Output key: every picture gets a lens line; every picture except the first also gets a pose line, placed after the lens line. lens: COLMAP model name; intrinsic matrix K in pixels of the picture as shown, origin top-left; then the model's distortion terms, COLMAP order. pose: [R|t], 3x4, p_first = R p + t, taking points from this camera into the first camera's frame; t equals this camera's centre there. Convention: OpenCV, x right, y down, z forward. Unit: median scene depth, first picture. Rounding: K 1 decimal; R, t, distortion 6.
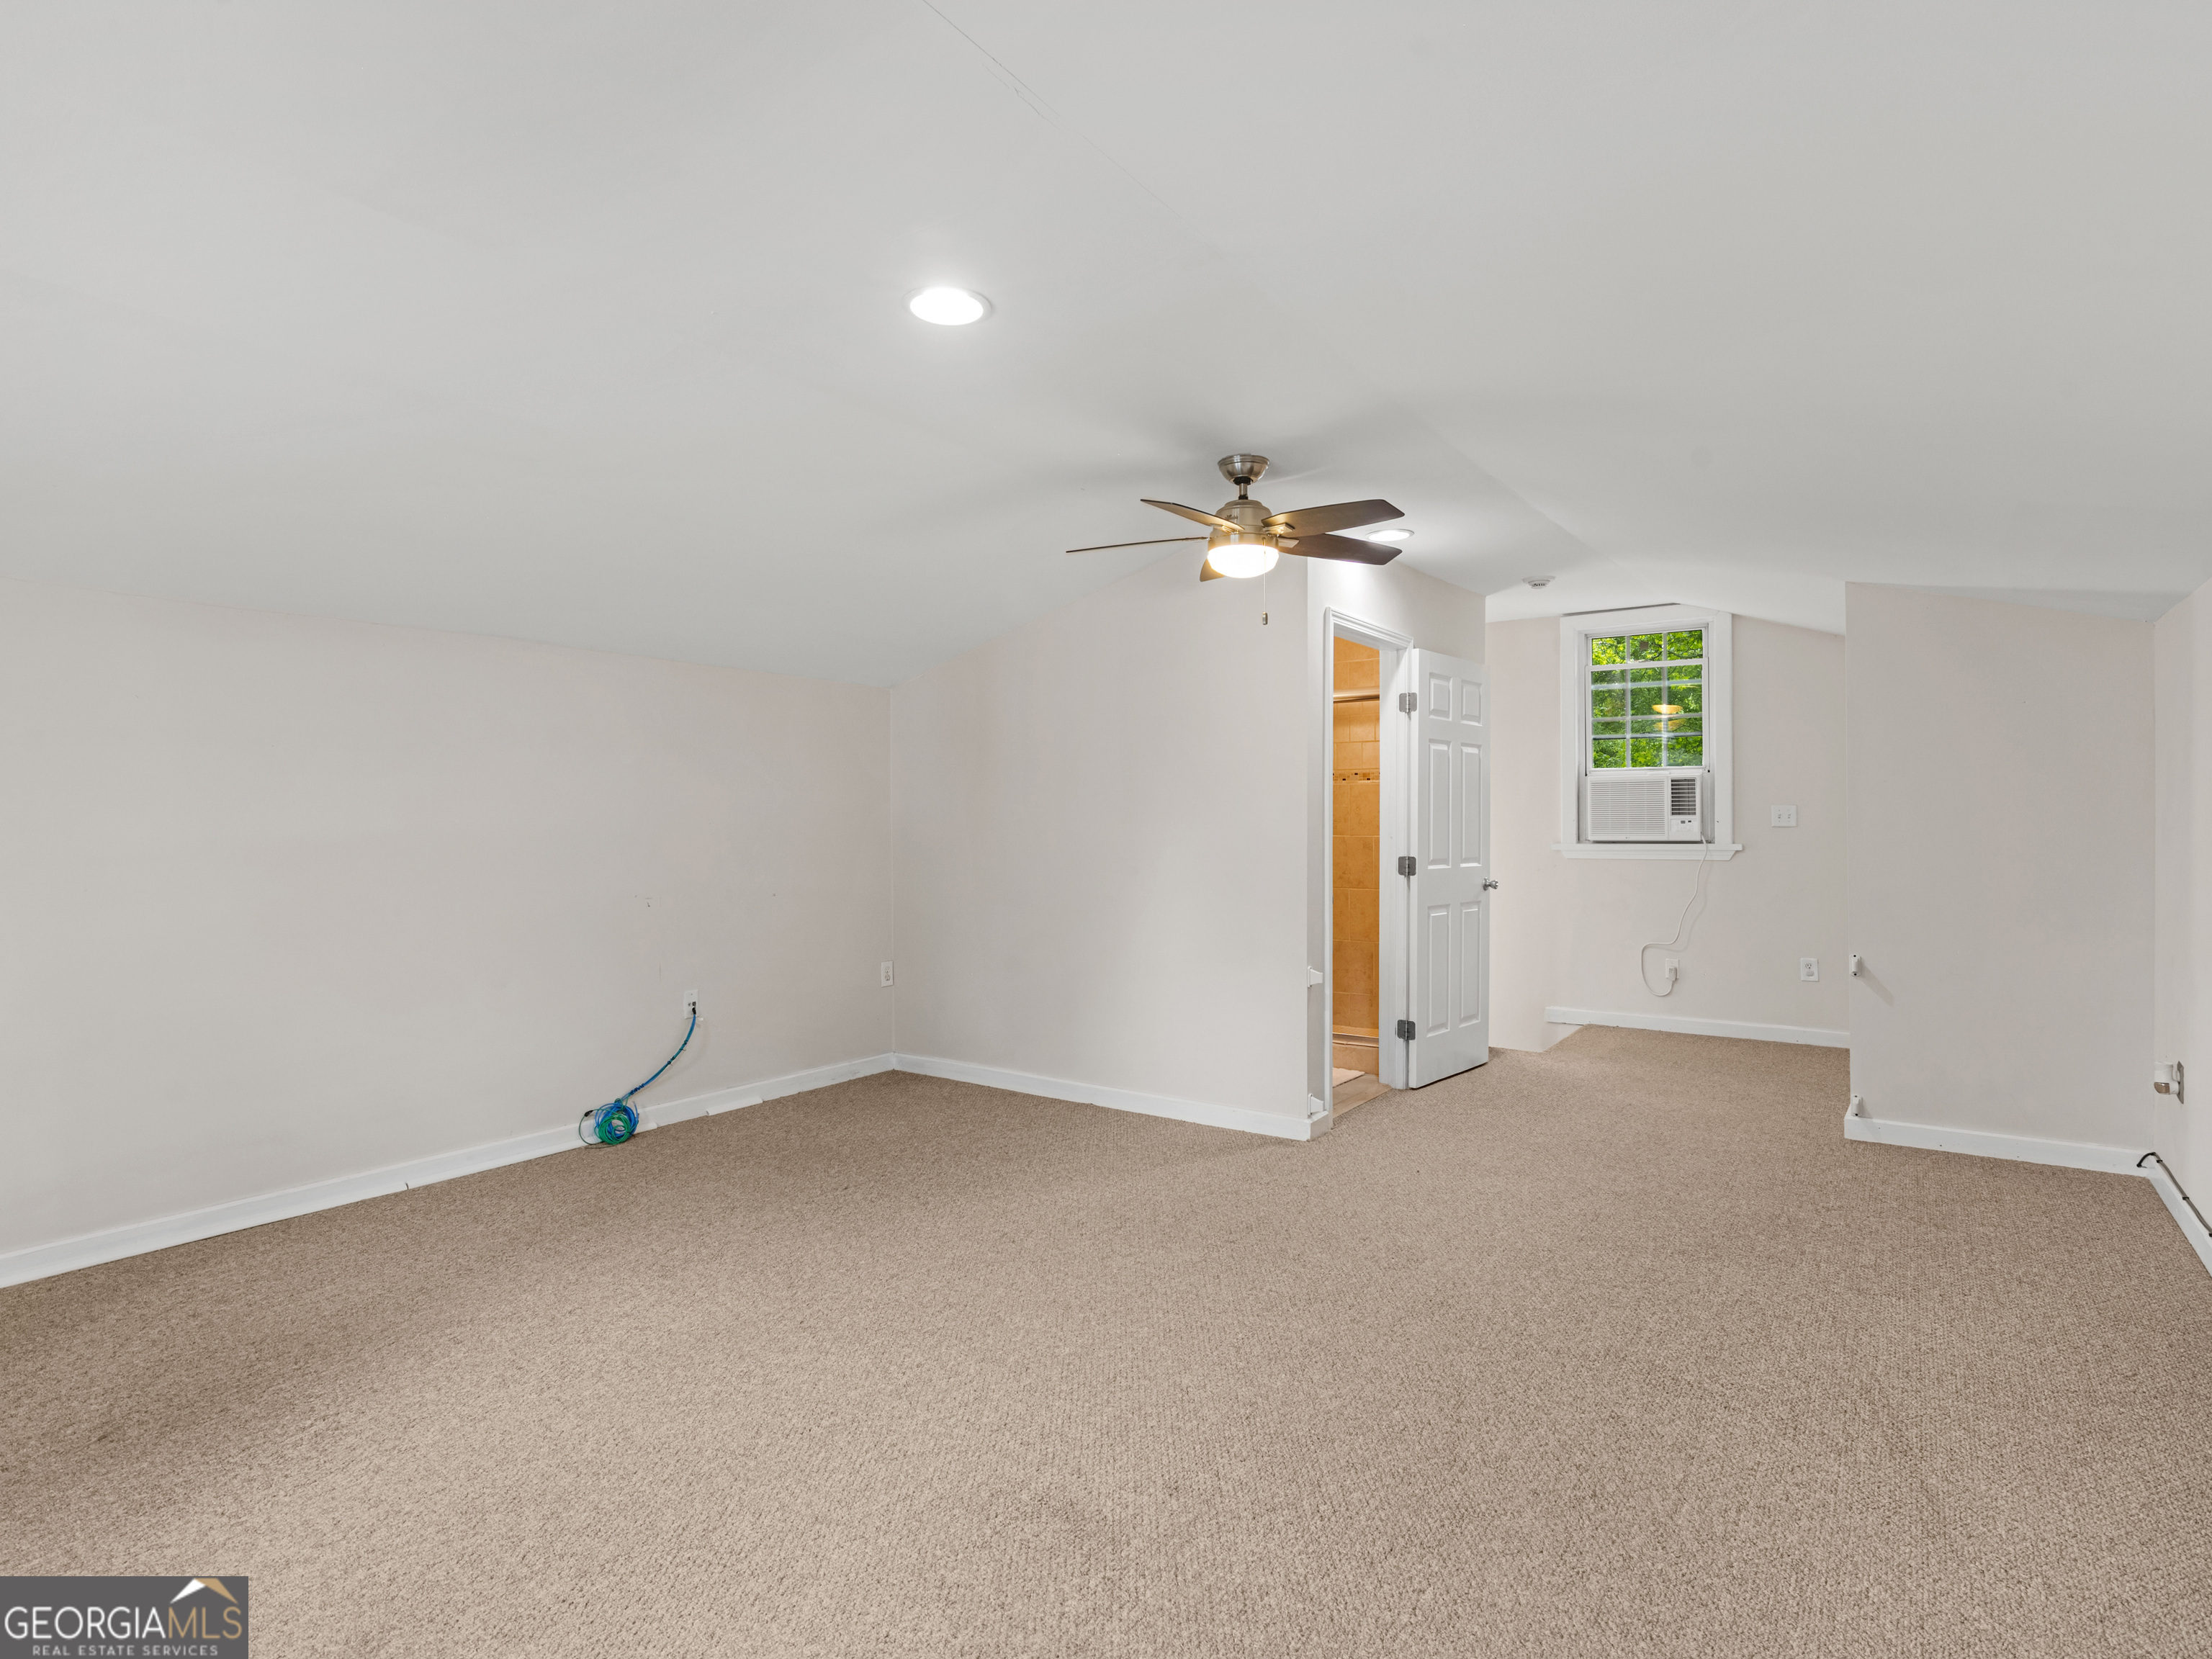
lens RADIAL K [[1156.7, 0, 1105.1], [0, 1156.7, 820.6], [0, 0, 1]] dist [-0.004584, -0.000060]
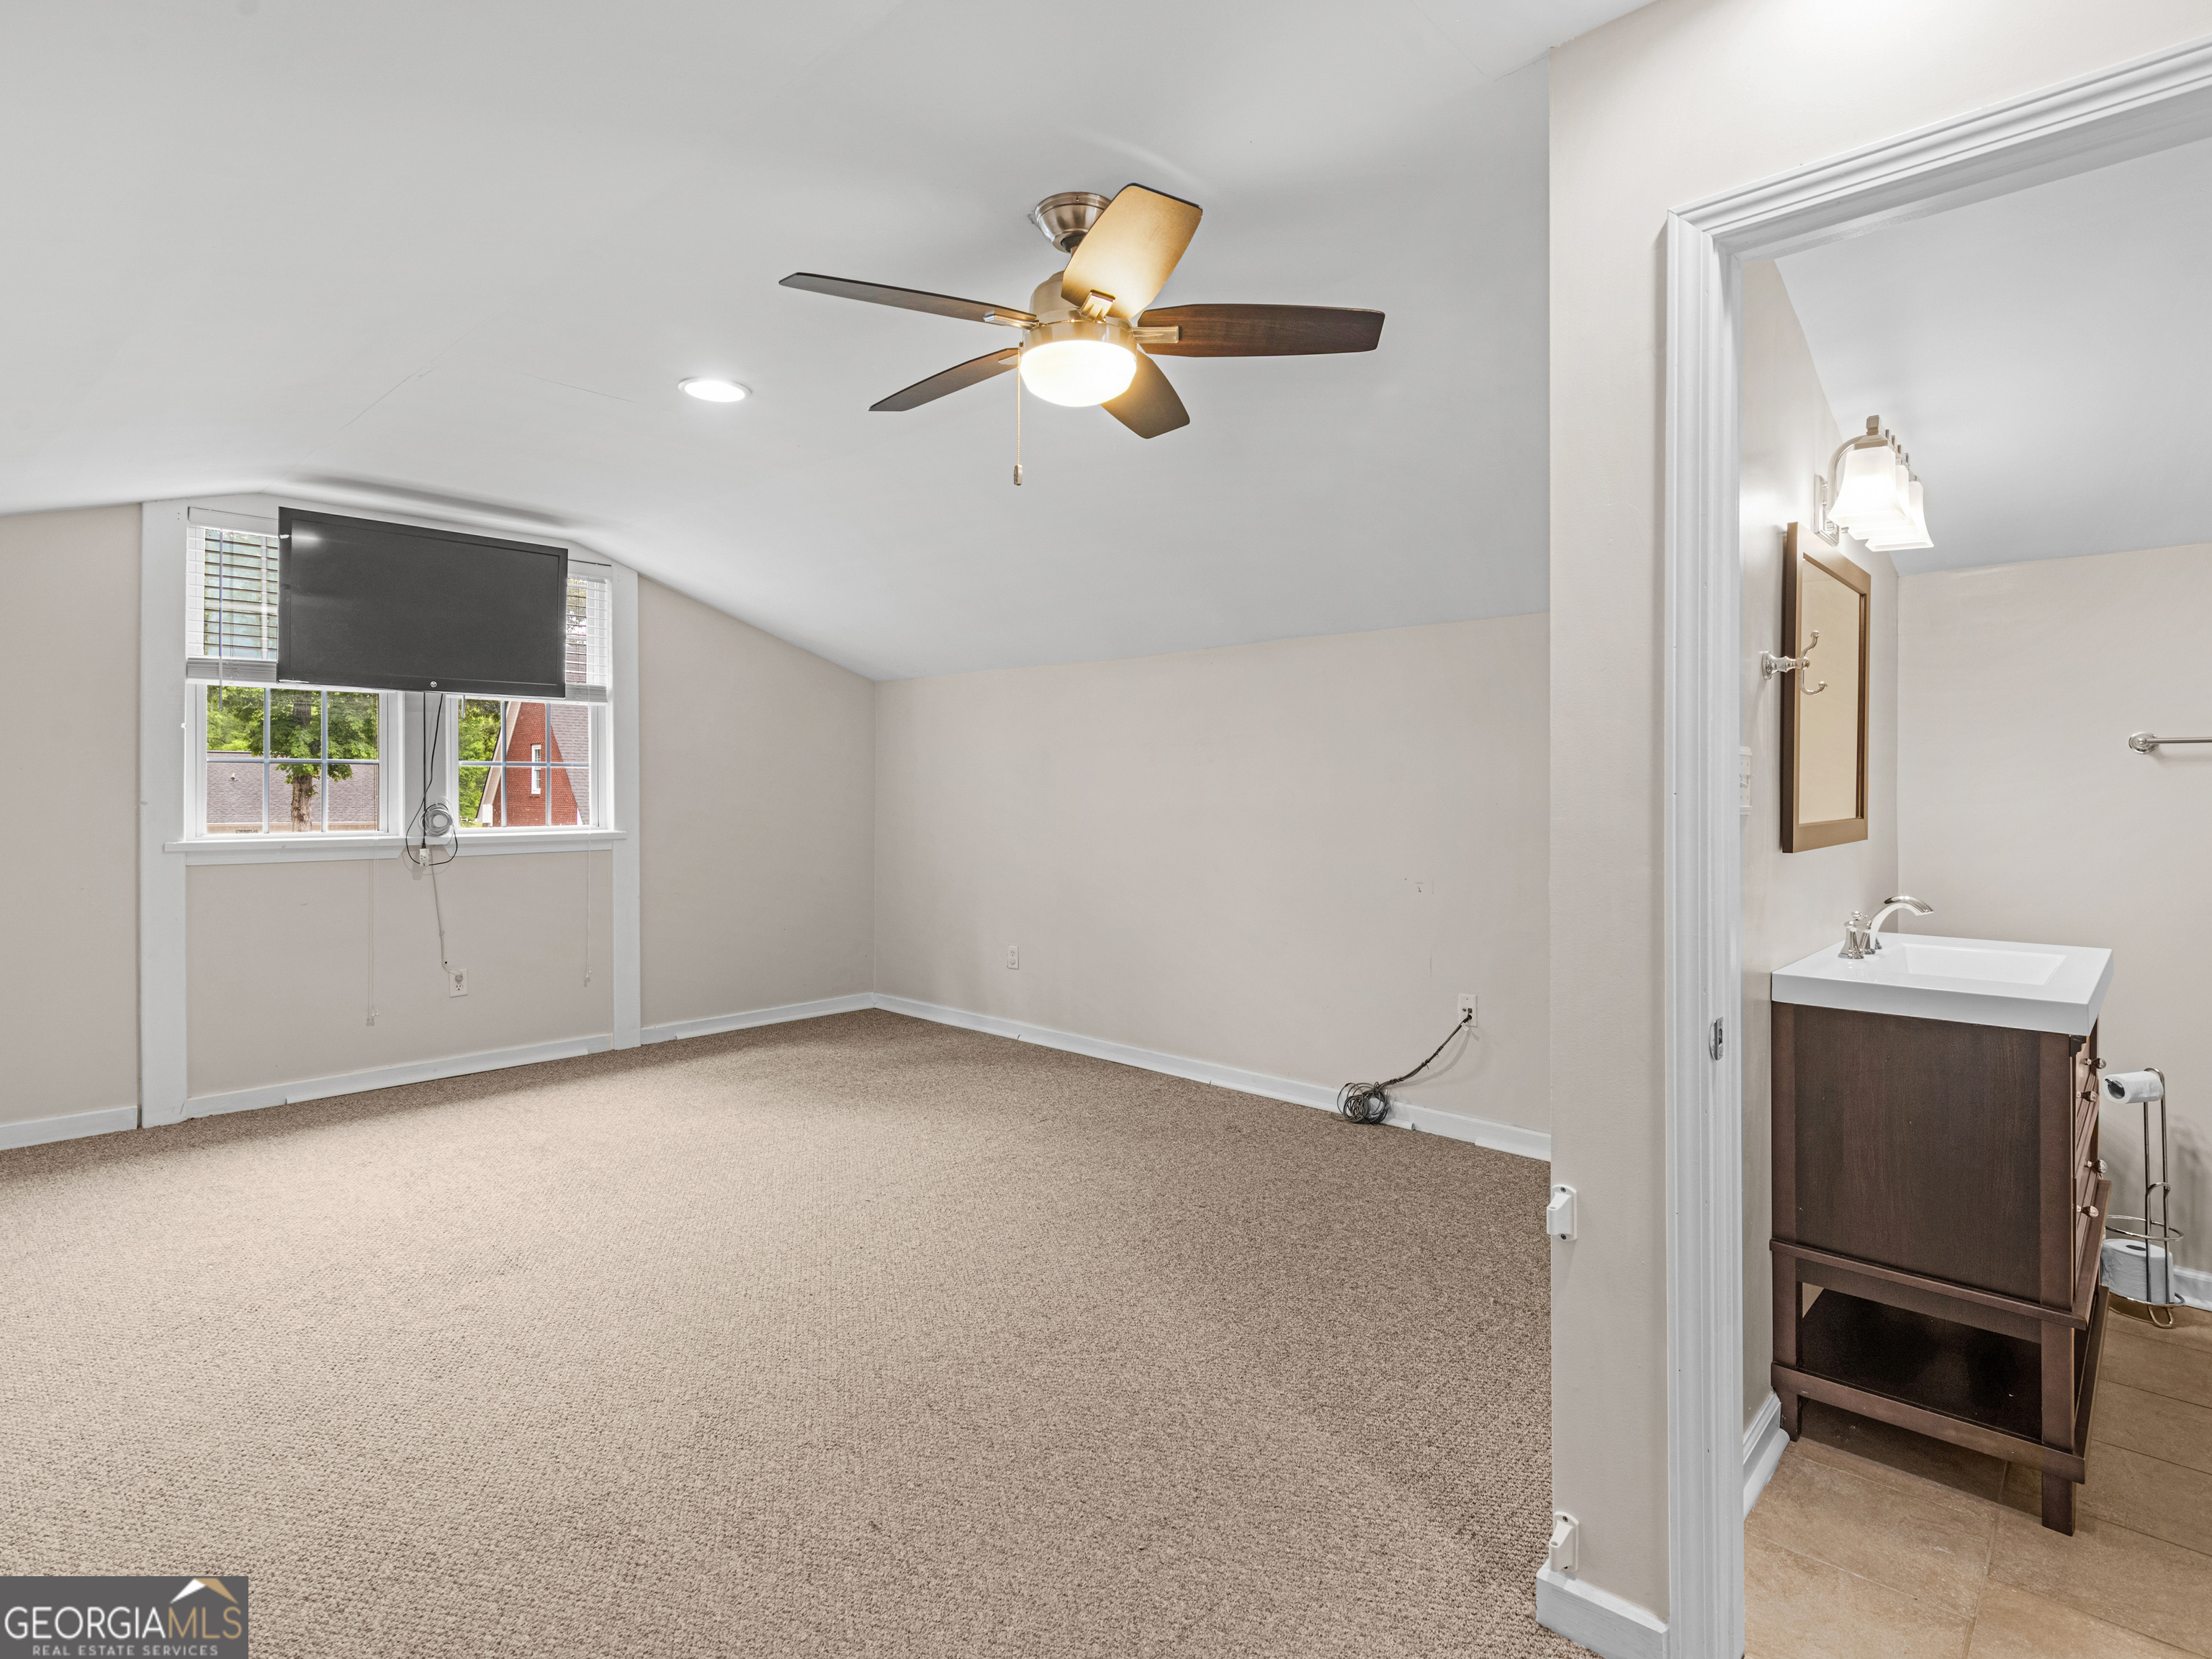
lens RADIAL K [[1156.7, 0, 1083.8], [0, 1156.7, 786.2], [0, 0, 1]] dist [-0.004584, -0.000060]
pose [[-0.167351, -0.009315, -0.985853, 0.640672], [-0.006800, 0.999942, -0.008294, -0.002101], [0.985874, 0.005316, -0.167405, 0.988879]]
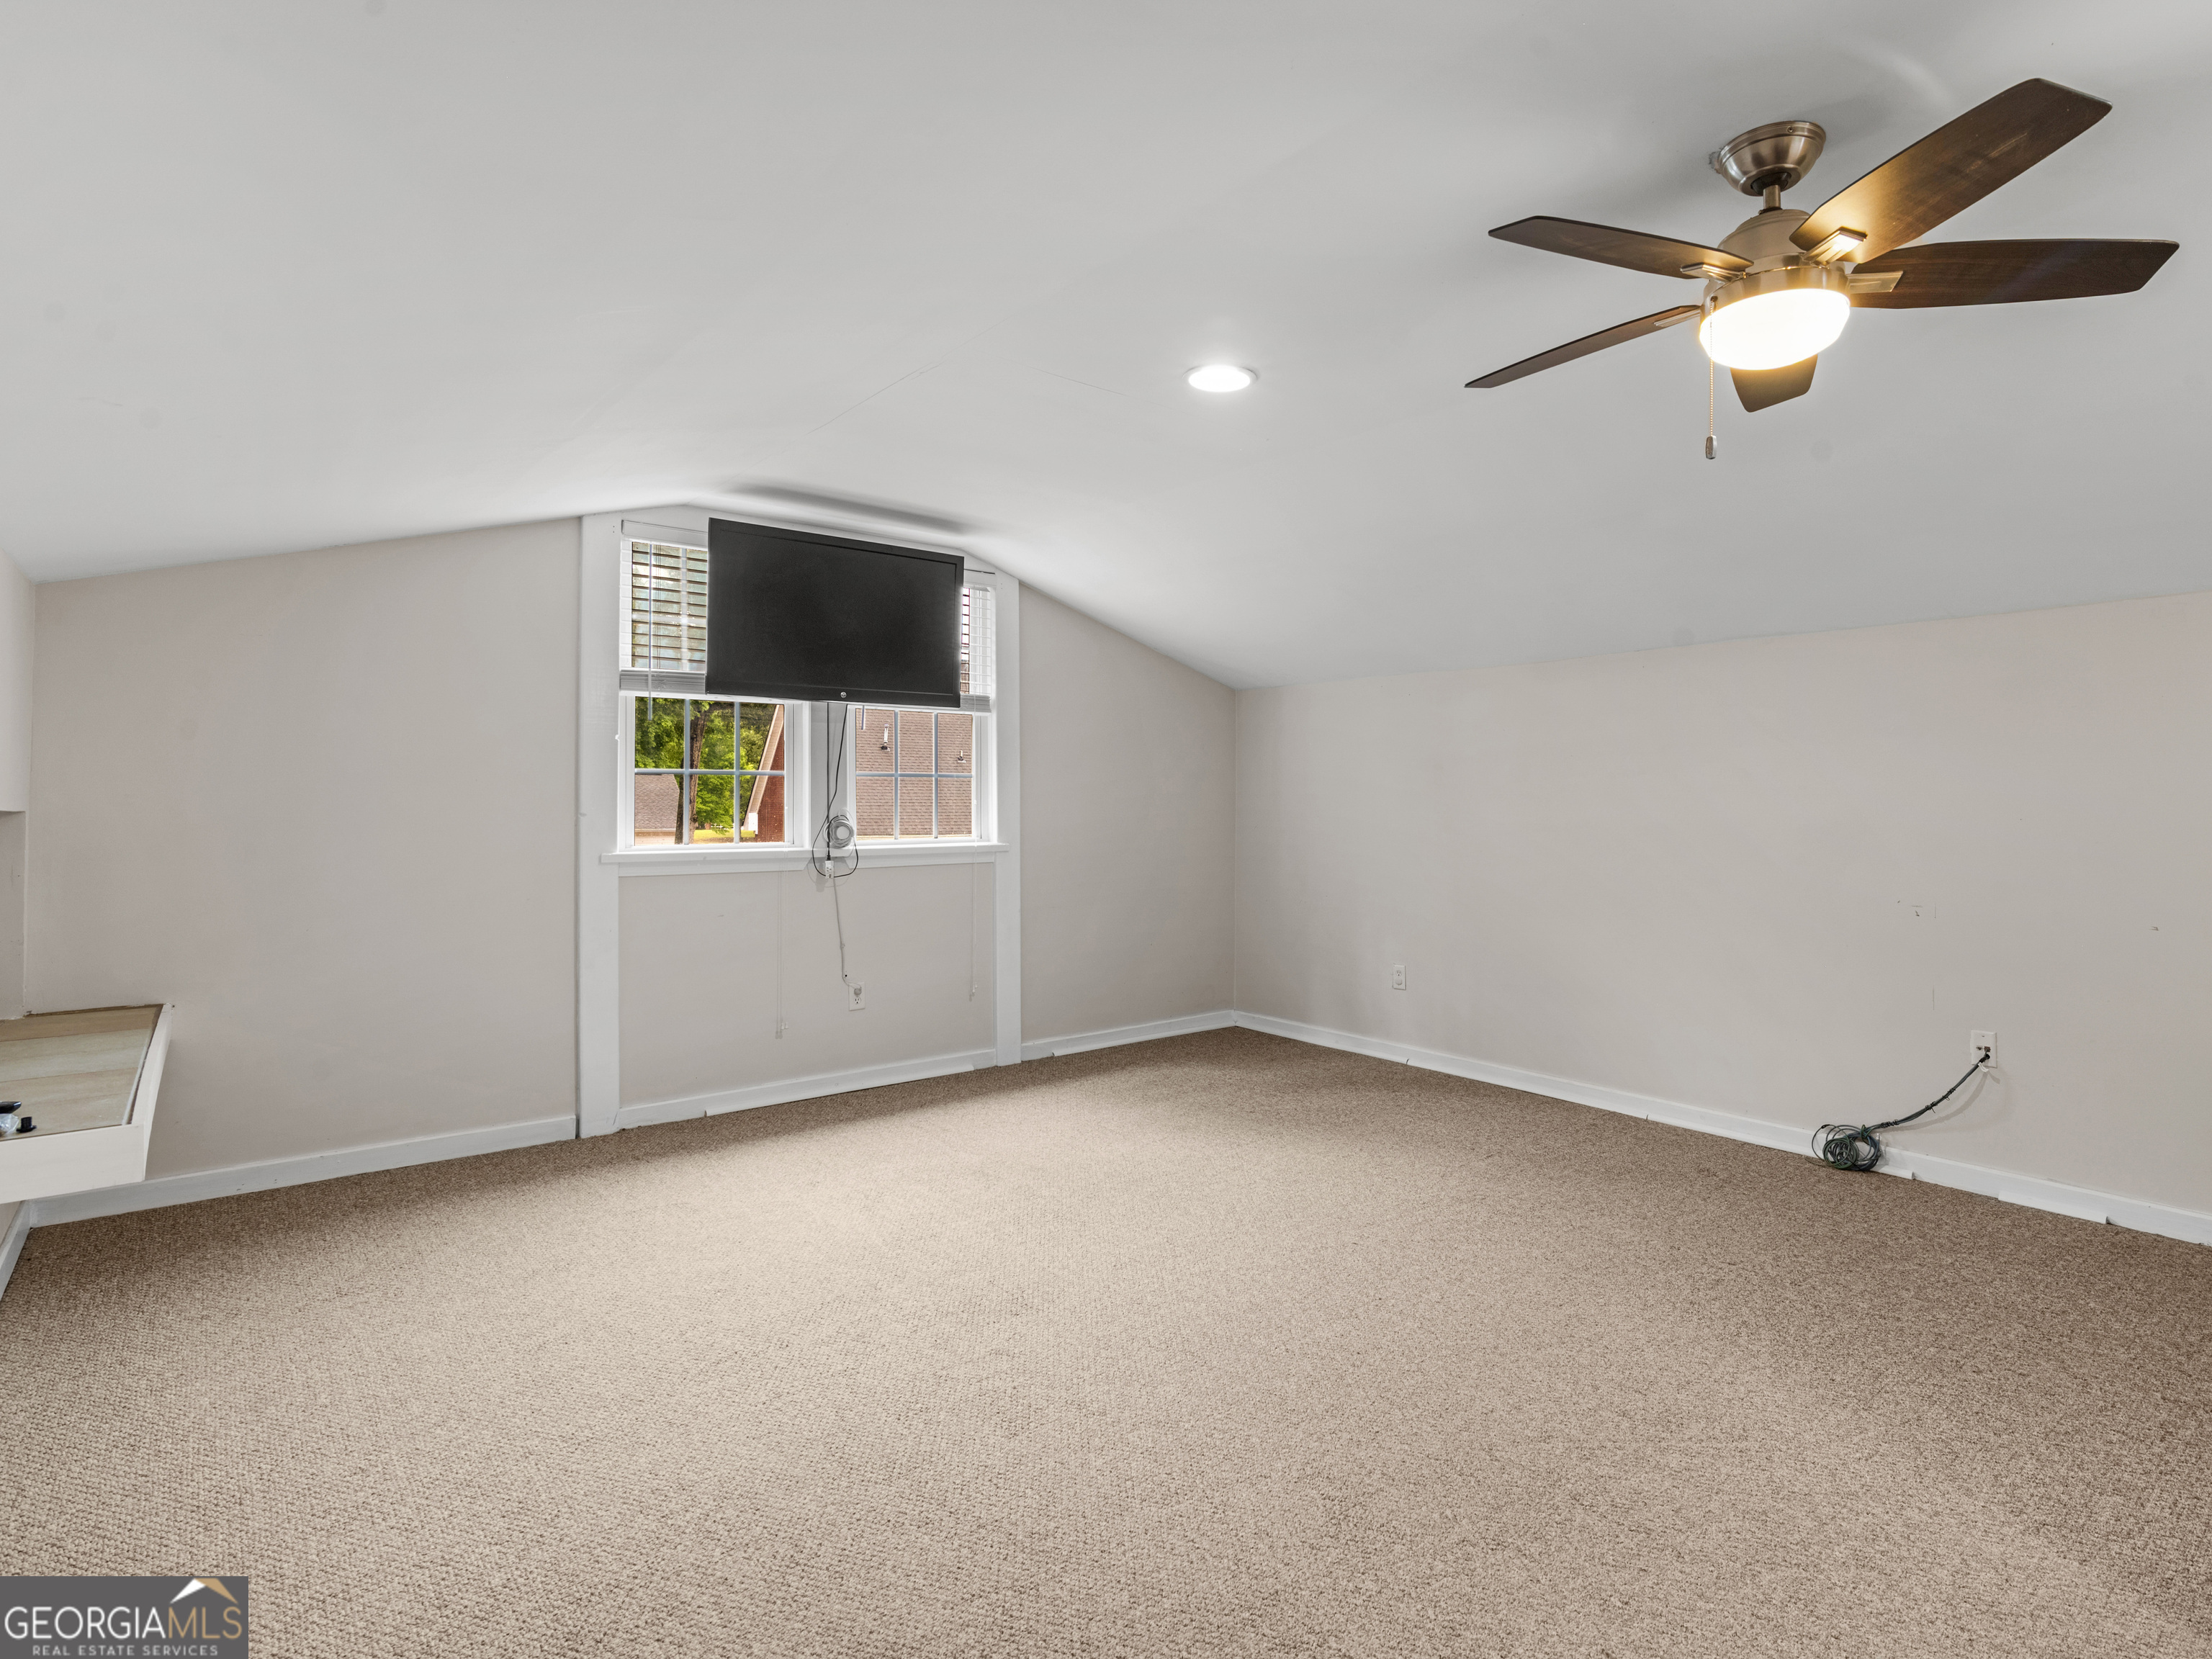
lens RADIAL K [[1156.7, 0, 1198.3], [0, 1156.7, 790.7], [0, 0, 1]] dist [-0.004584, -0.000060]
pose [[-0.259813, -0.013153, -0.965569, 0.624422], [-0.008293, 0.999901, -0.011389, -0.004150], [0.965623, 0.005049, -0.259896, 0.790873]]
